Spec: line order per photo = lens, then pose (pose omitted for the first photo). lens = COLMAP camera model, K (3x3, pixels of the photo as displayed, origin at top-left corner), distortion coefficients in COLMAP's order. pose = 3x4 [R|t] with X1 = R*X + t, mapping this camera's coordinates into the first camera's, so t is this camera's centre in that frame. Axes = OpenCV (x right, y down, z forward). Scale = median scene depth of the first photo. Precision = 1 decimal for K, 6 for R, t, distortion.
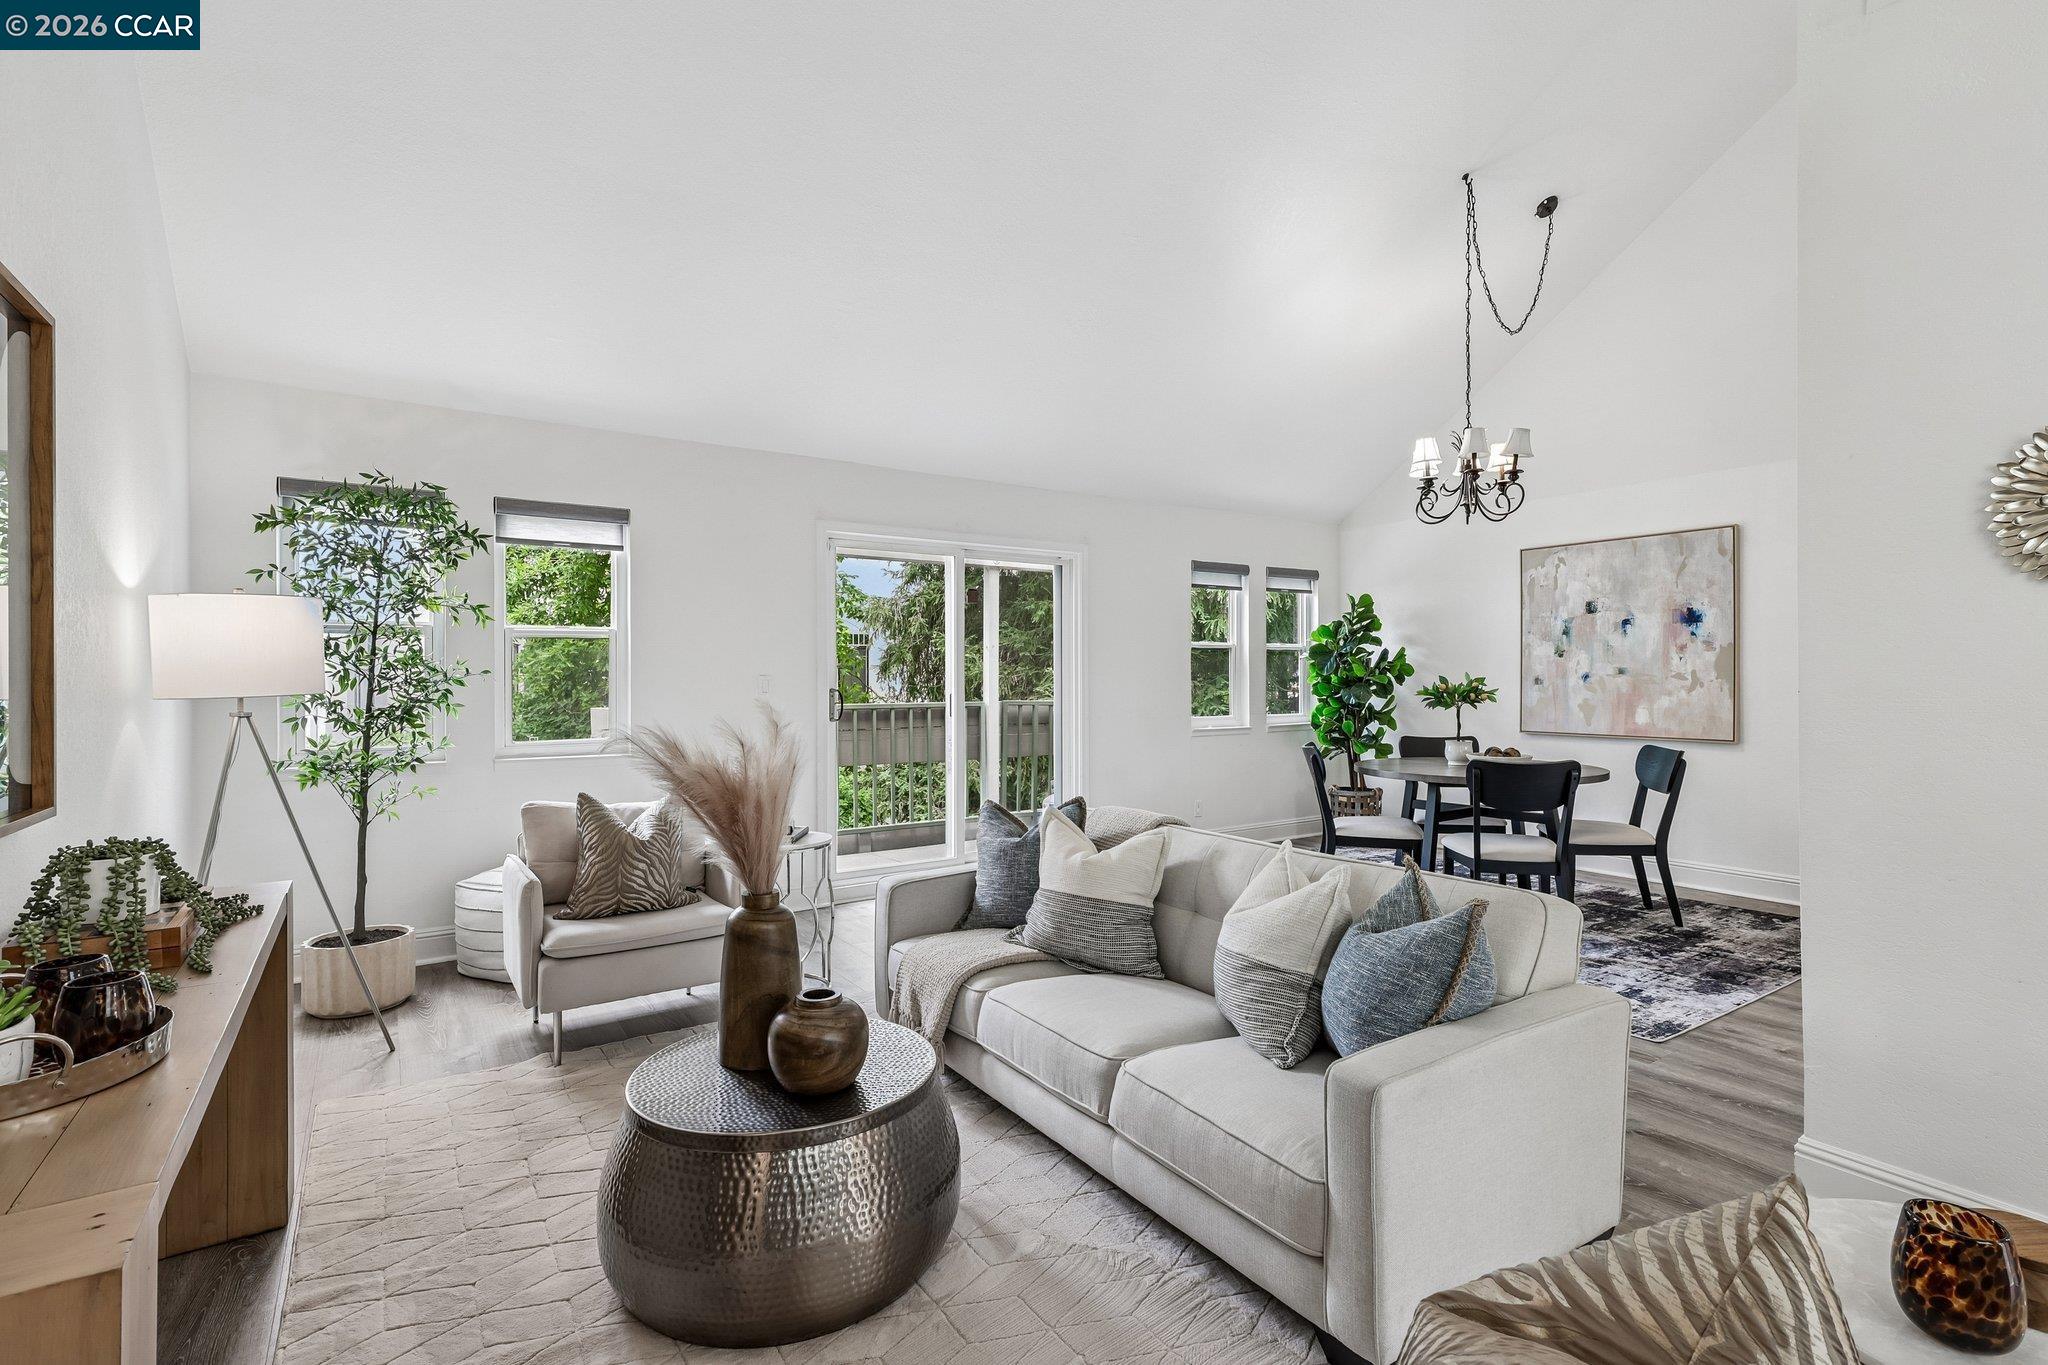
lens RADIAL K [[963.4, 0, 1018.9], [0, 963.4, 680.1], [0, 0, 1]] dist [0.004892, -0.000052]
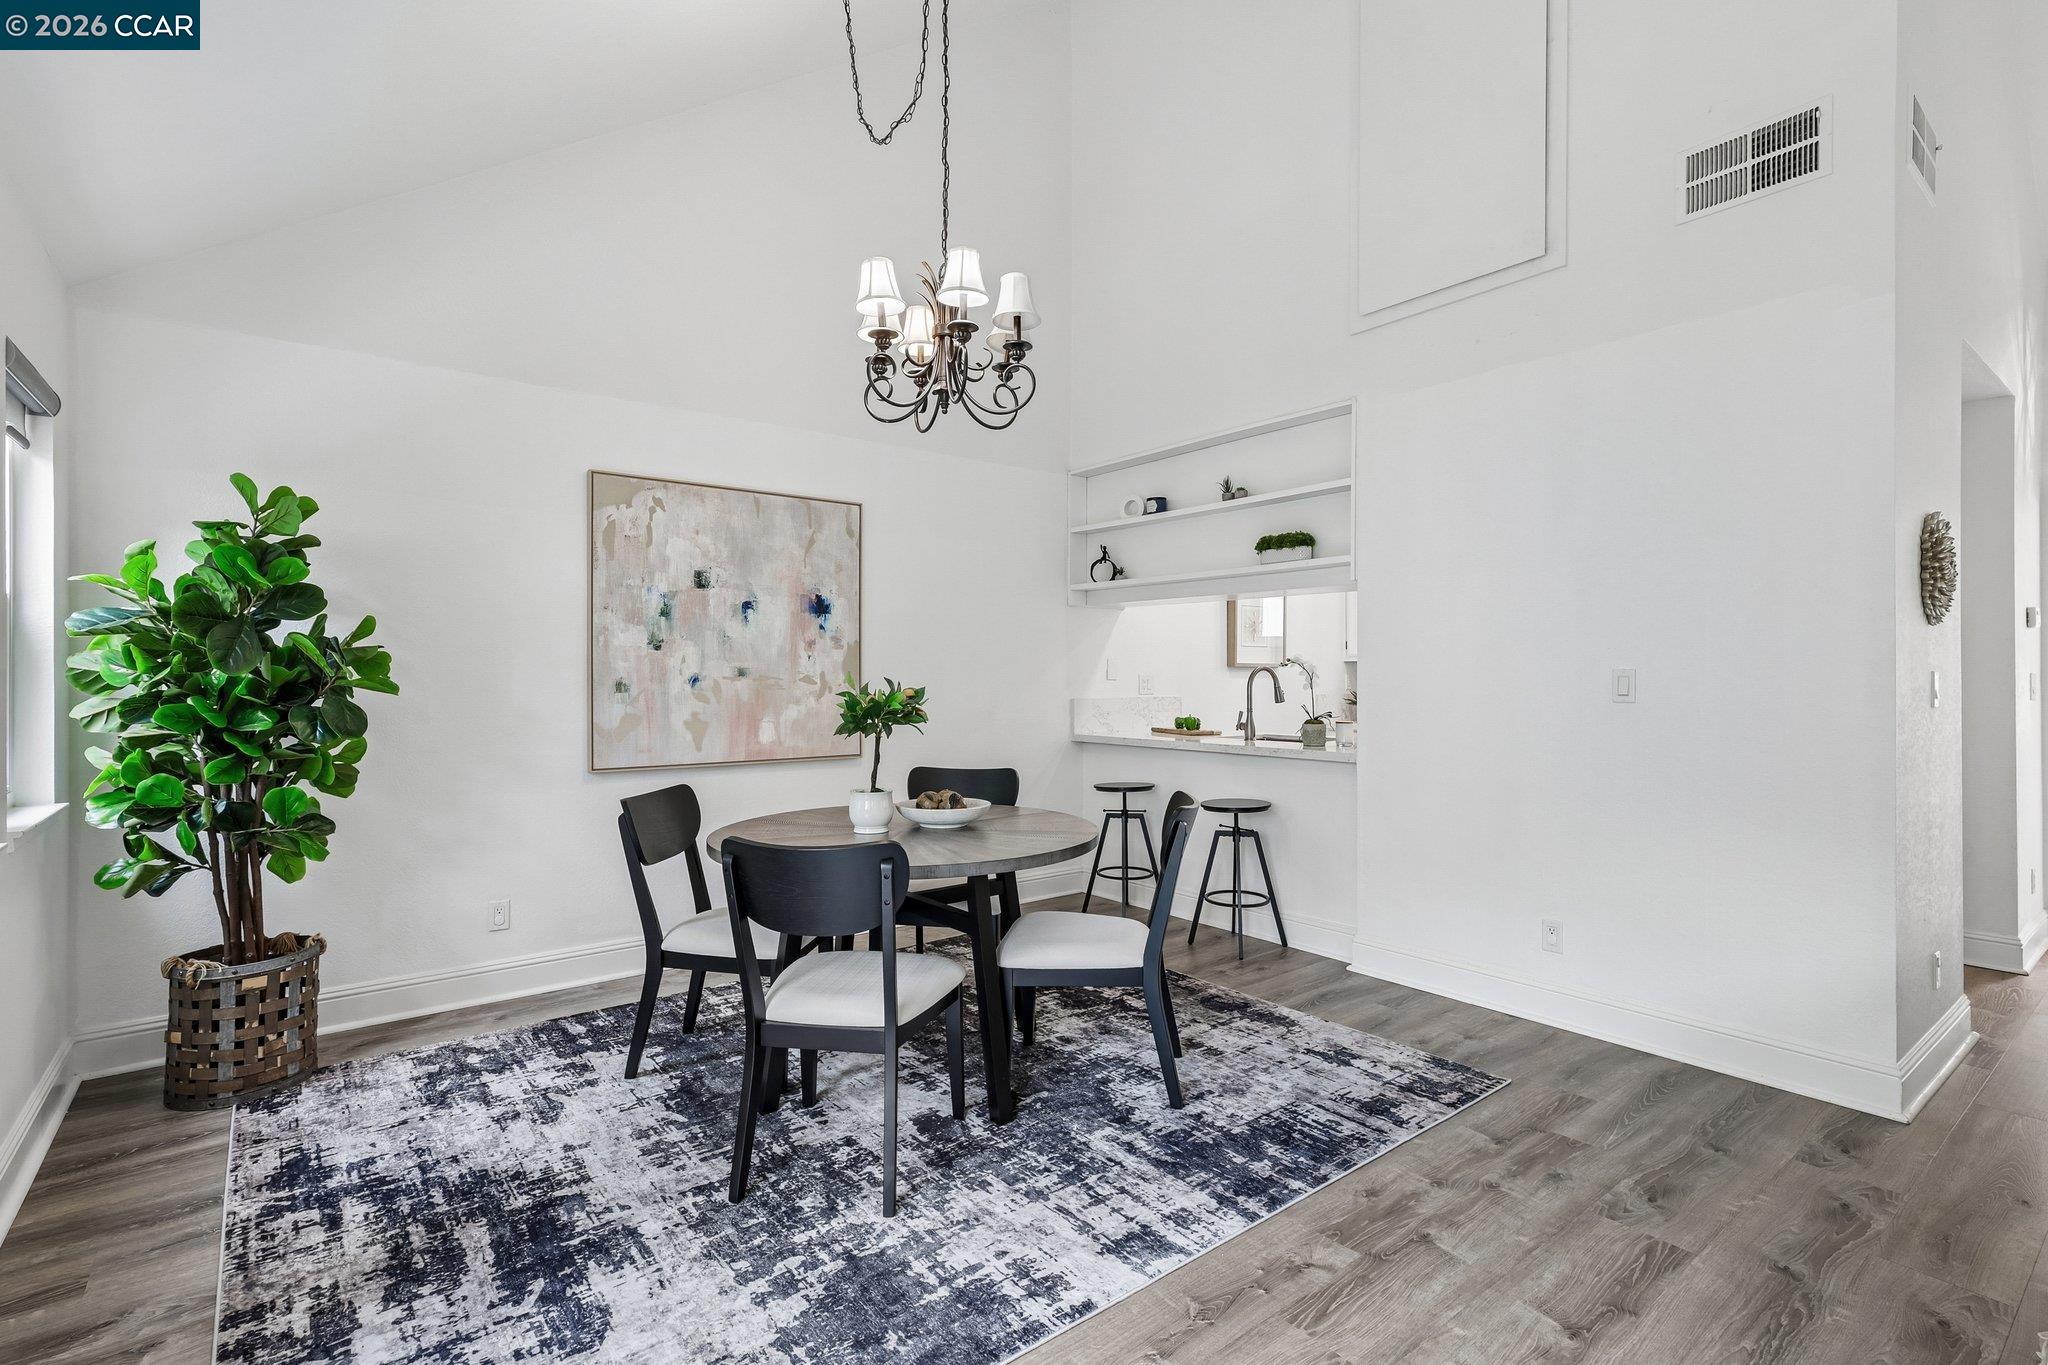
lens RADIAL K [[963.4, 0, 1029.7], [0, 963.4, 676.8], [0, 0, 1]] dist [0.004892, -0.000052]
pose [[-0.089626, 0.001244, 0.995975, -0.116861], [0.001938, 0.999998, -0.001075, -0.004755], [-0.995974, 0.001833, -0.089628, 0.846472]]
